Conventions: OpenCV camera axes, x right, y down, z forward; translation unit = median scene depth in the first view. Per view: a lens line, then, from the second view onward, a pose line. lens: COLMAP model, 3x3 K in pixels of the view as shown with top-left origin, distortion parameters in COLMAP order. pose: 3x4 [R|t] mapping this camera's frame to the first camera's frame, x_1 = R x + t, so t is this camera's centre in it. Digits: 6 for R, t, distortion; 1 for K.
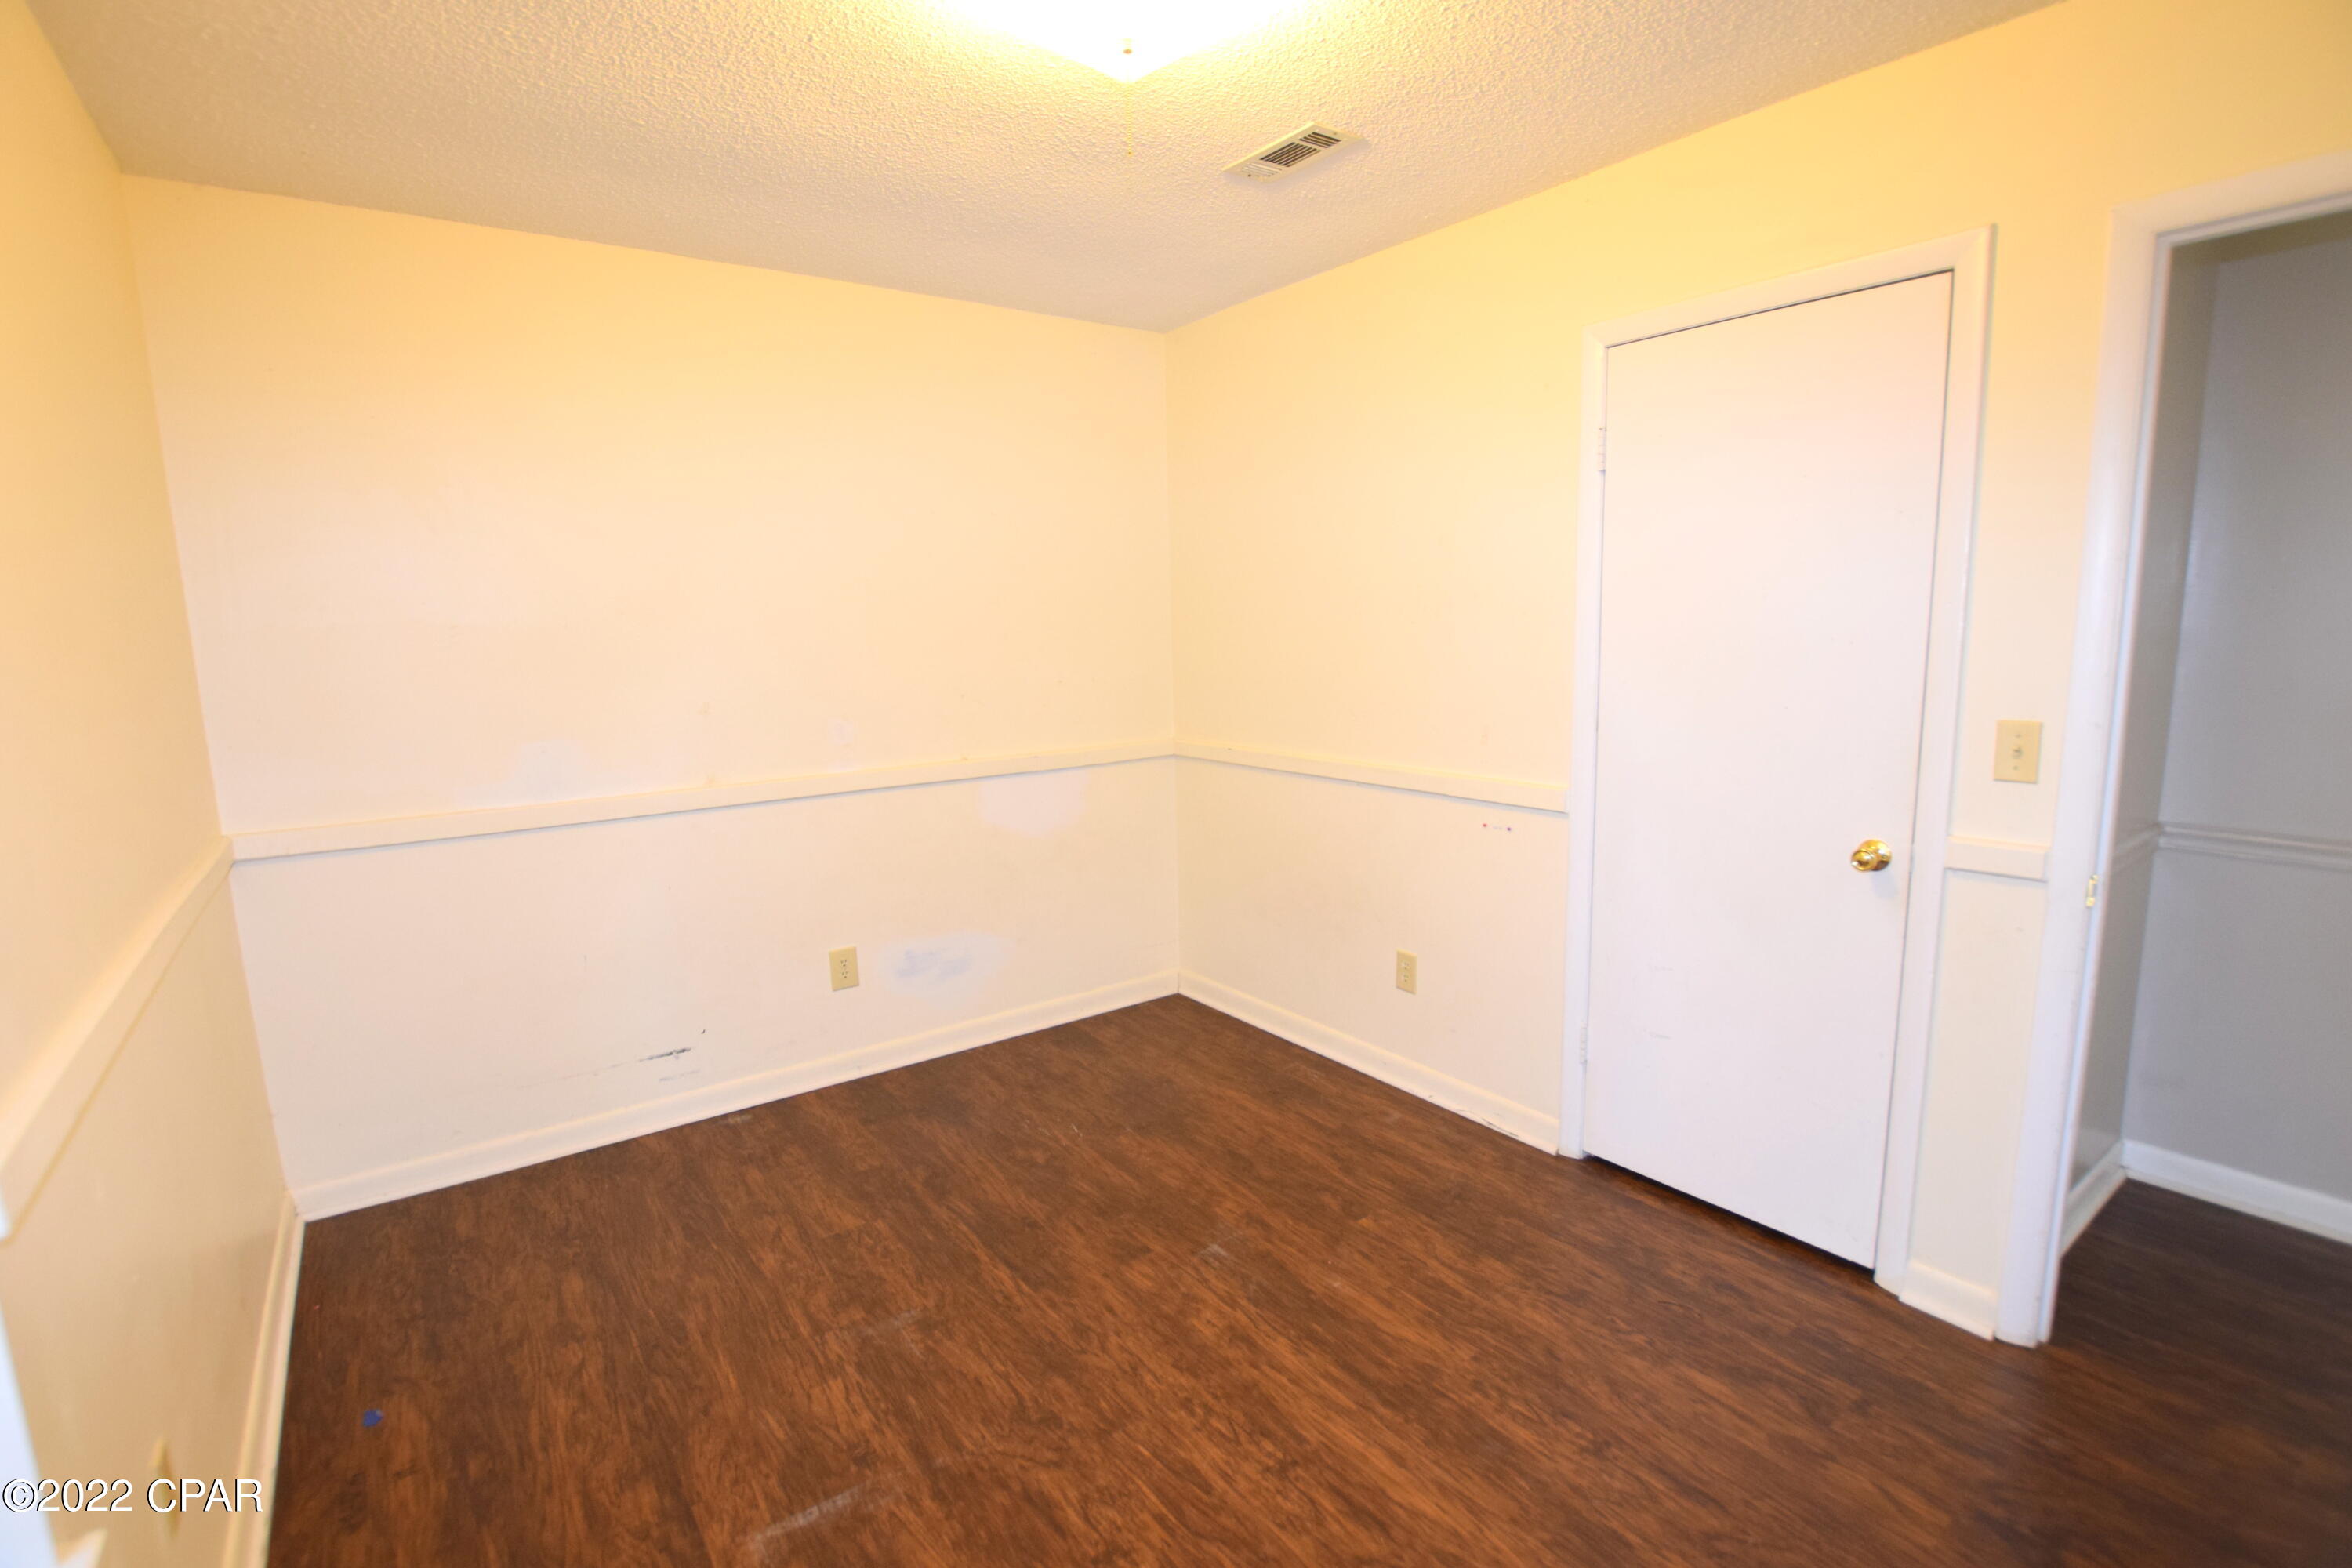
lens RADIAL K [[1081.9, 0, 1179.0], [0, 1081.9, 786.1], [0, 0, 1]] dist [-0.001286, 0.000028]
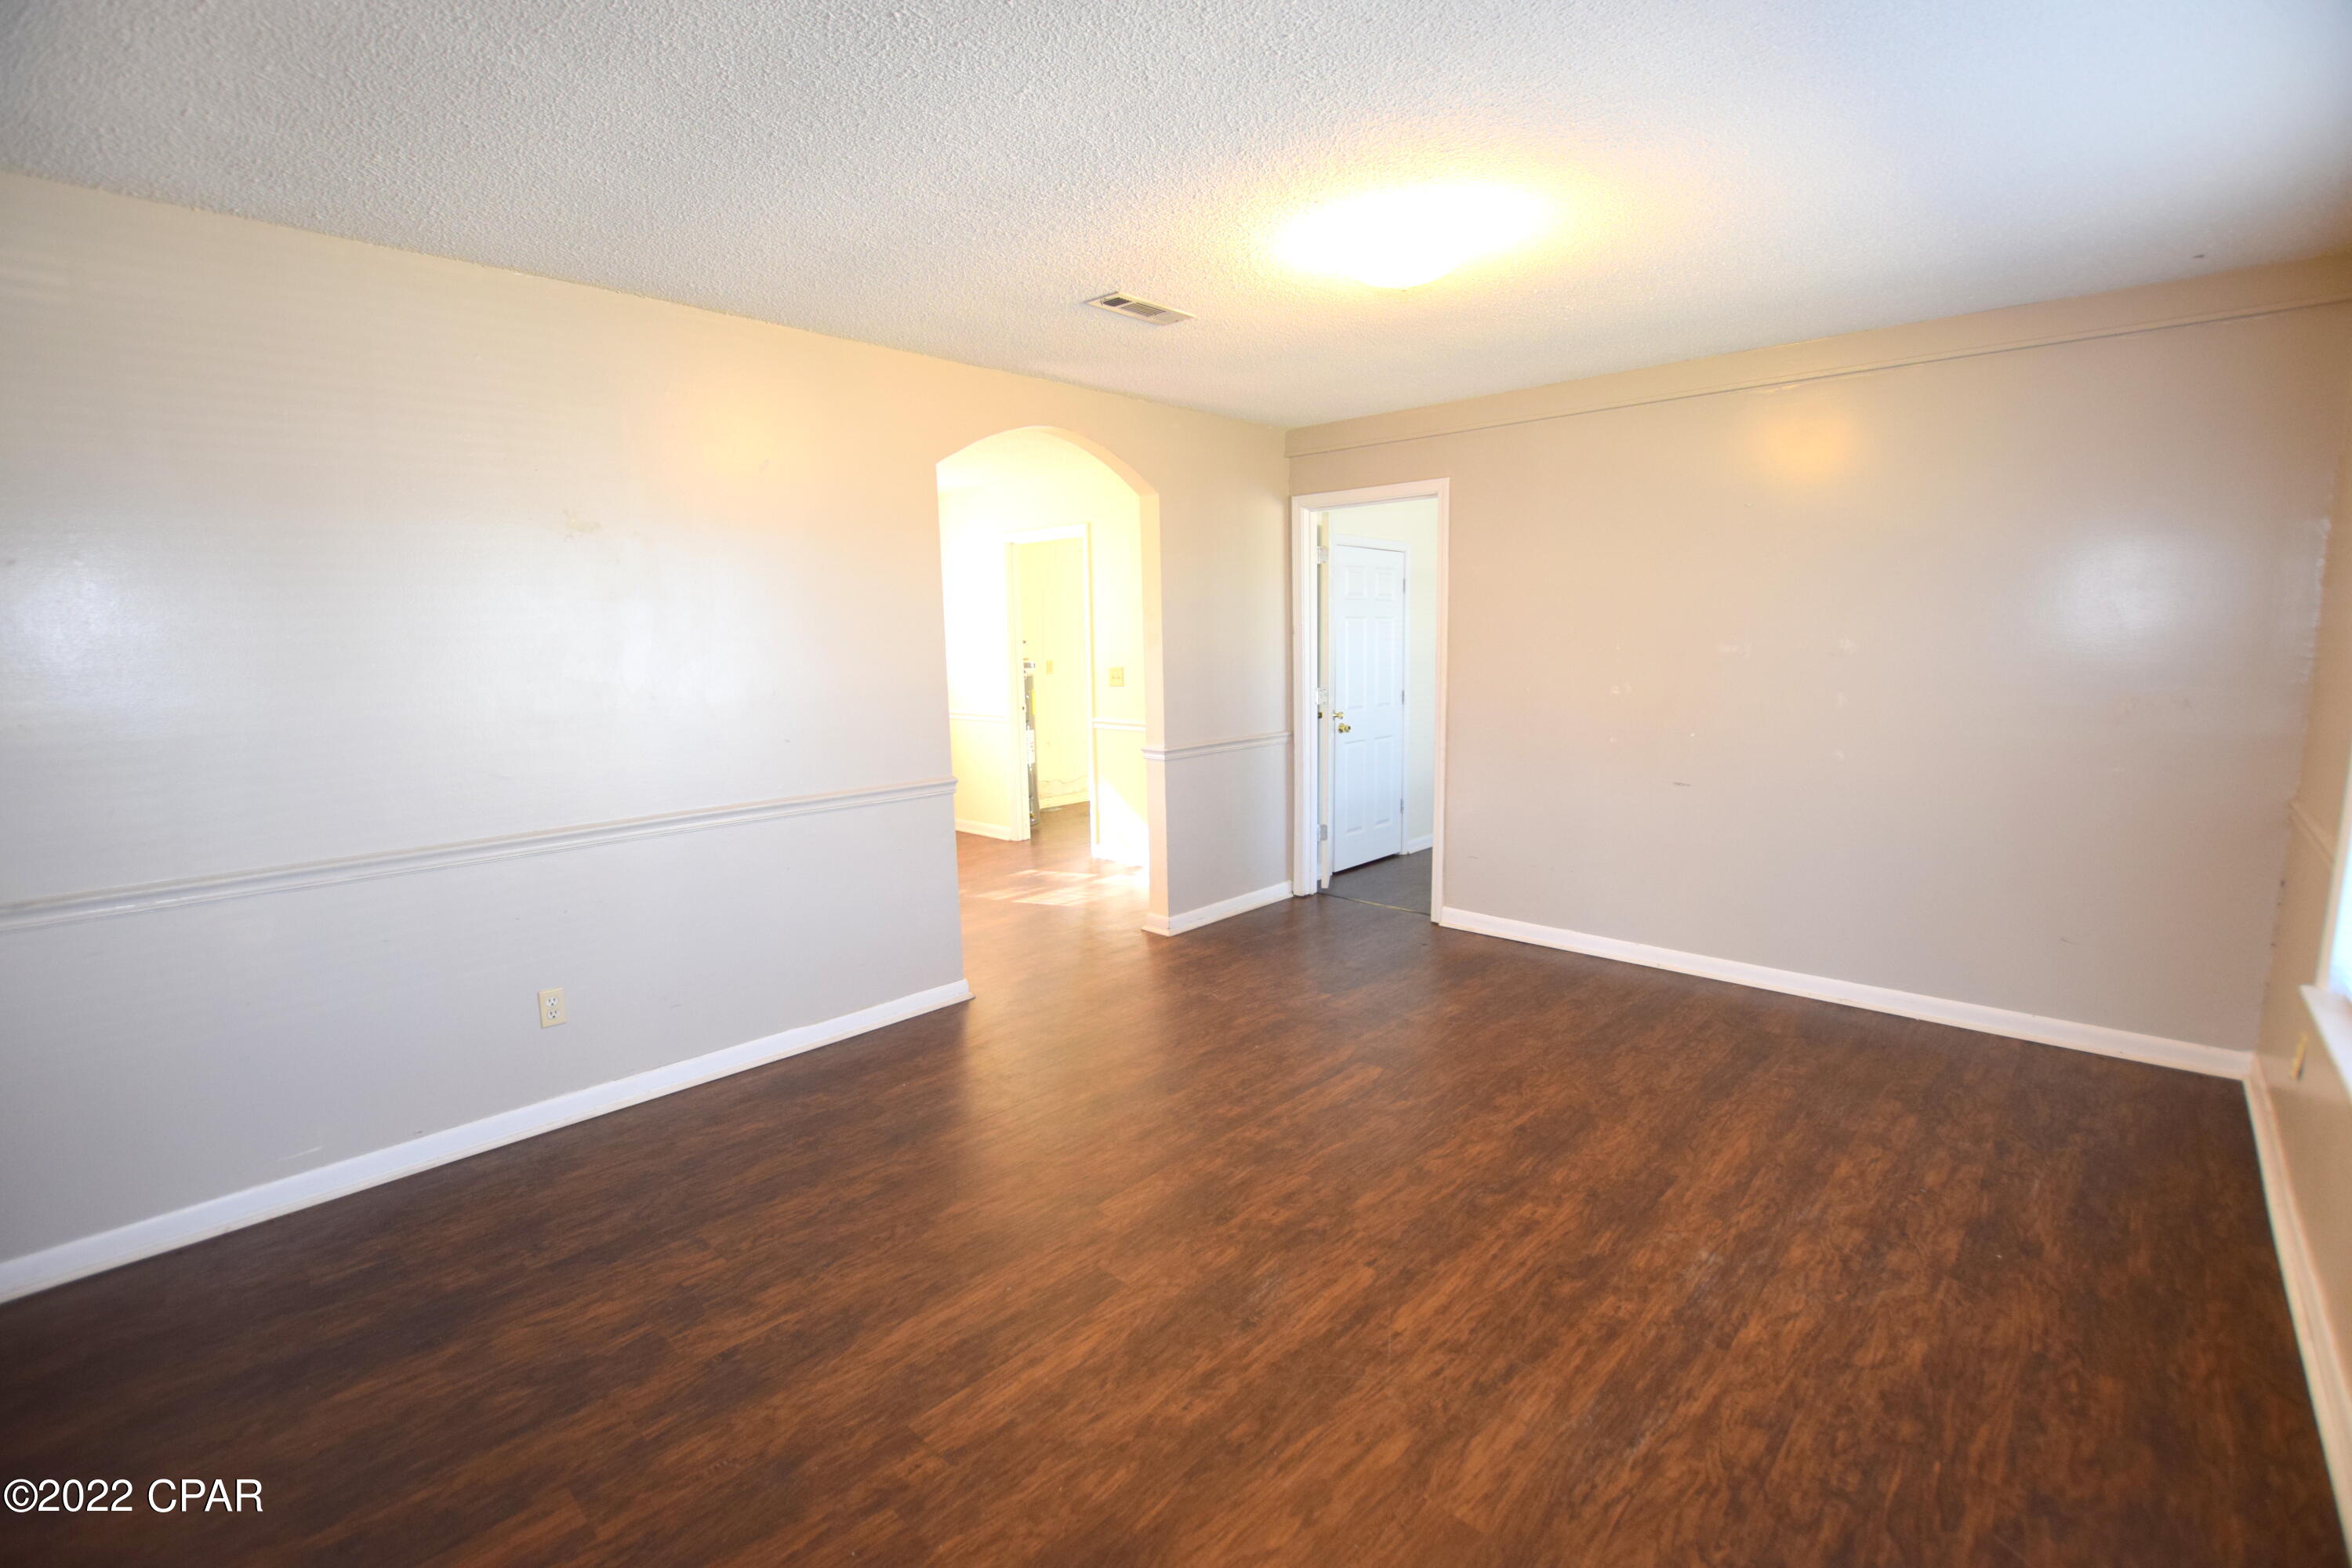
lens RADIAL K [[1081.9, 0, 1181.9], [0, 1081.9, 789.8], [0, 0, 1]] dist [-0.001286, 0.000028]
pose [[0.211526, 0.164088, -0.963500, 0.274181], [-0.133483, 0.981419, 0.137835, -0.030982], [0.968214, 0.099455, 0.229499, 0.149810]]
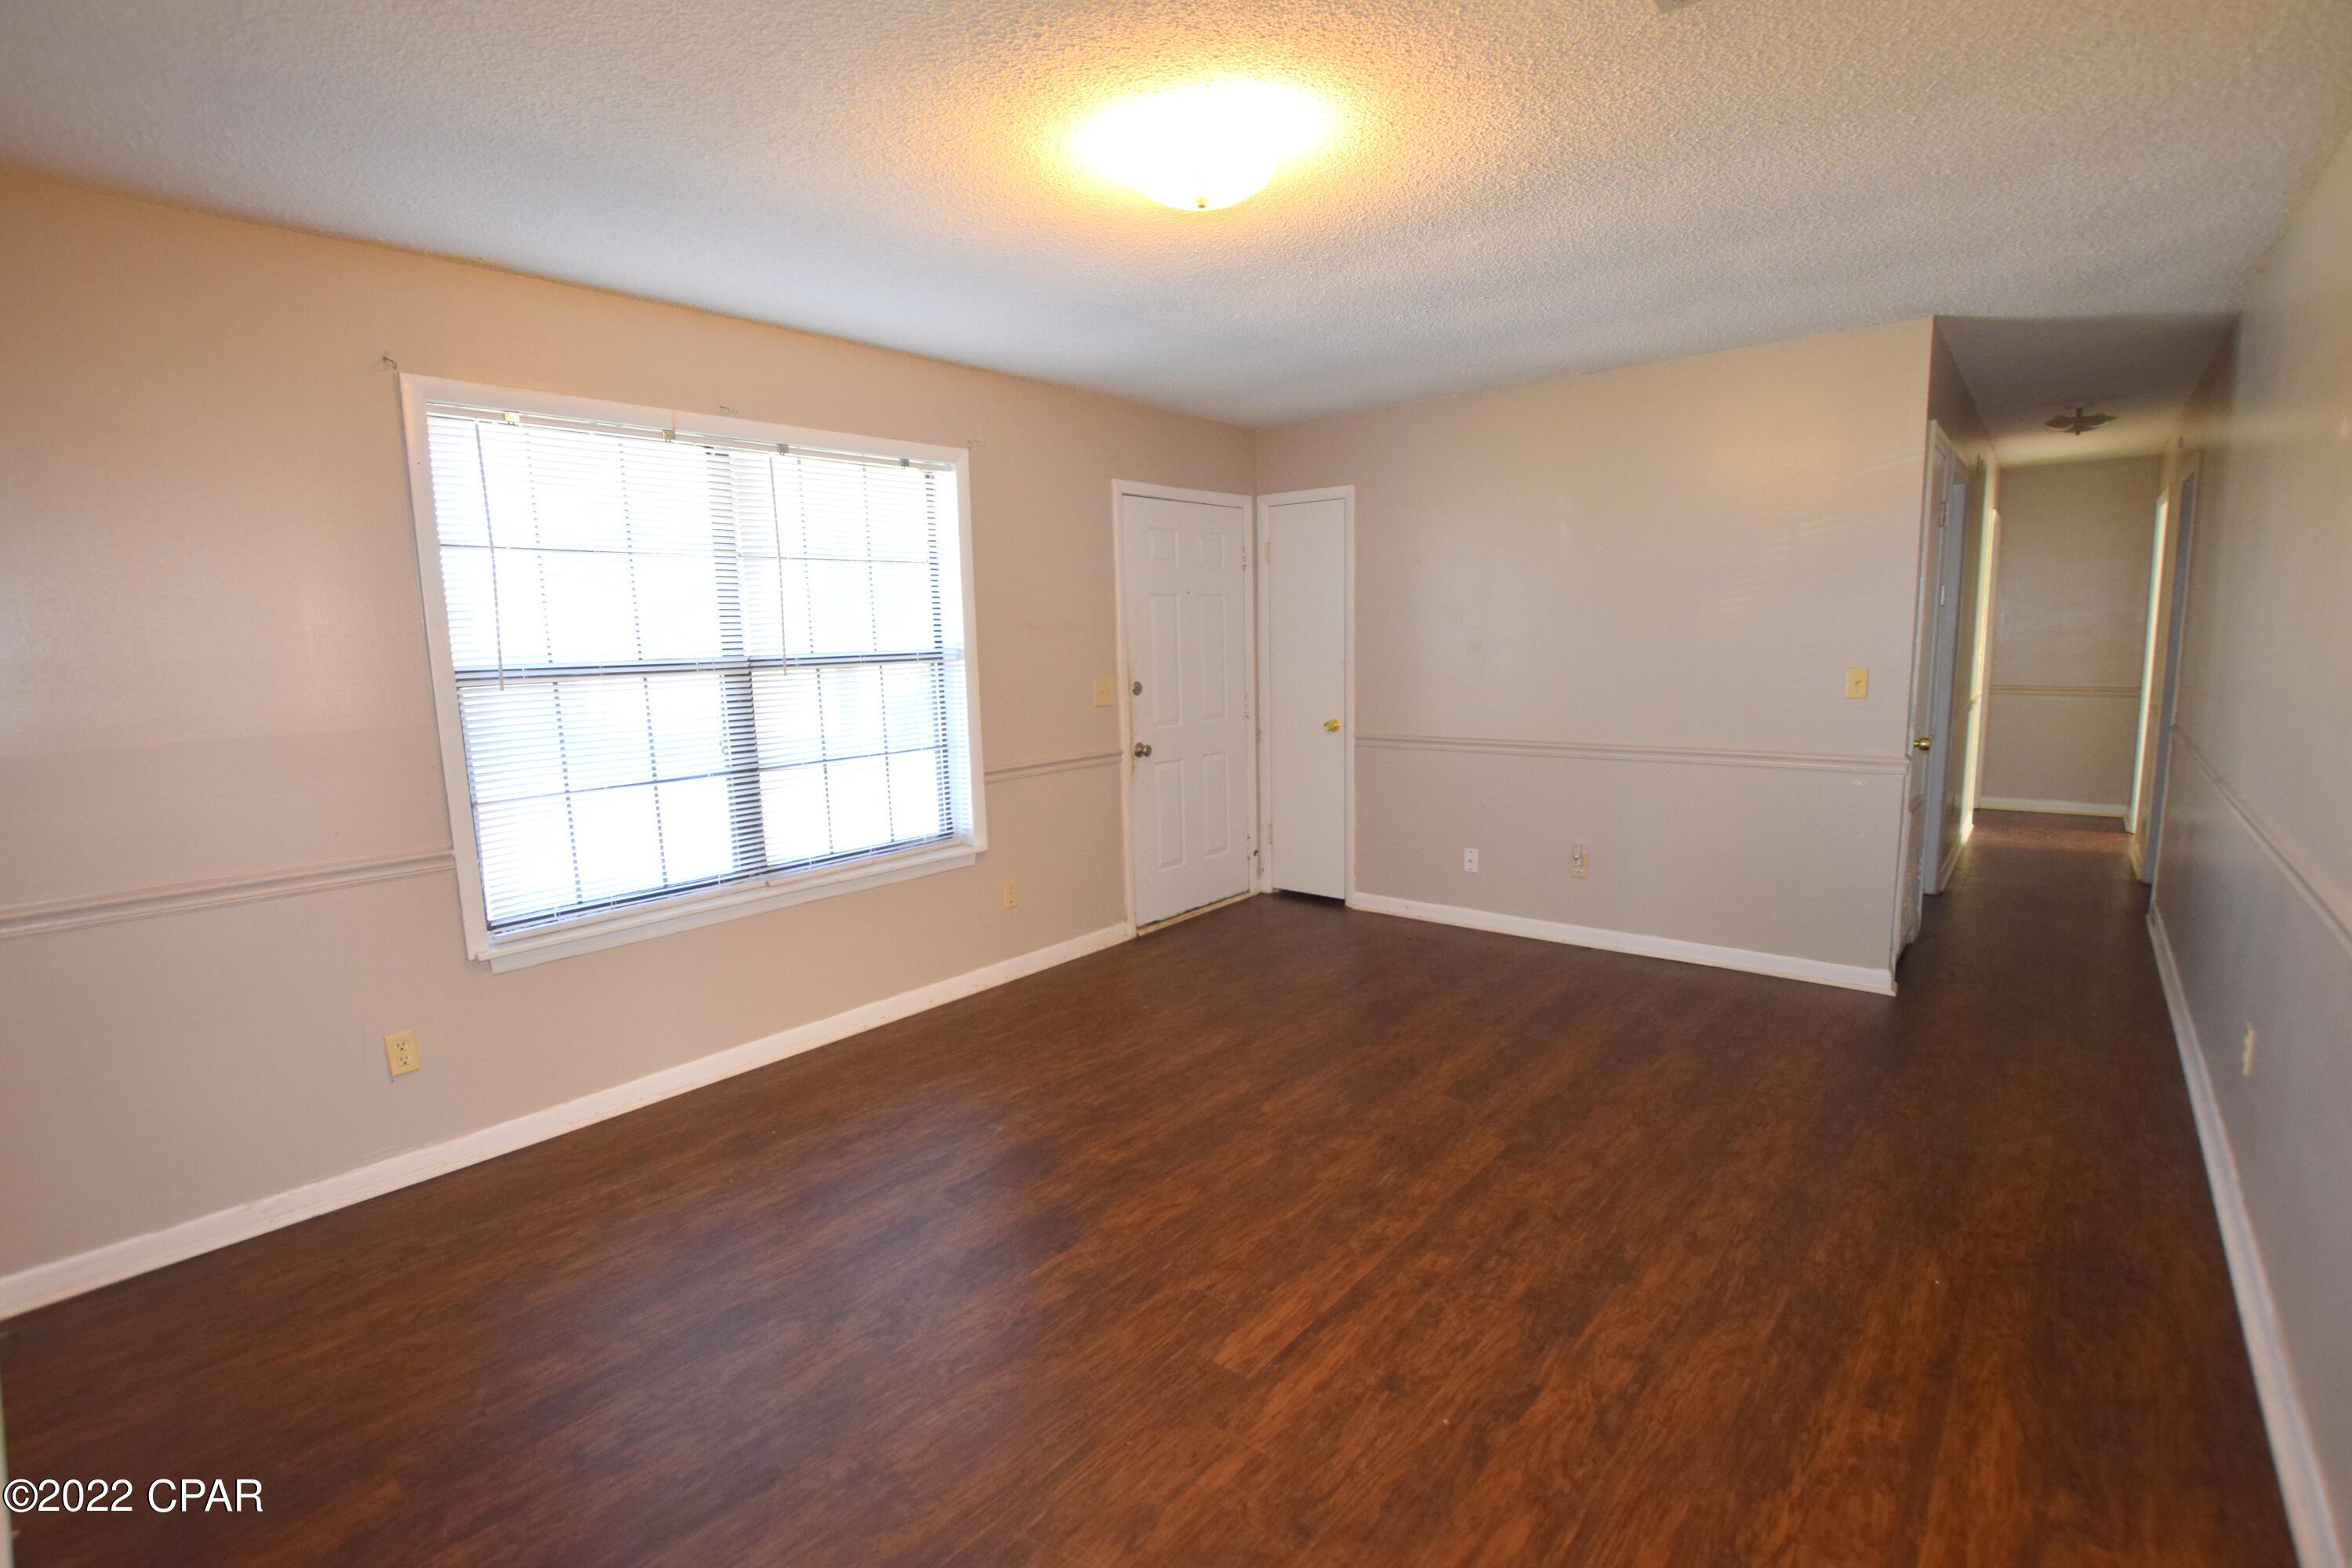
lens RADIAL K [[1081.9, 0, 1173.3], [0, 1081.9, 783.1], [0, 0, 1]] dist [-0.001286, 0.000028]
pose [[-0.249467, -0.105579, 0.962611, -2.245042], [0.171338, 0.973544, 0.151182, -0.099316], [-0.953105, 0.202647, -0.224777, 1.085208]]
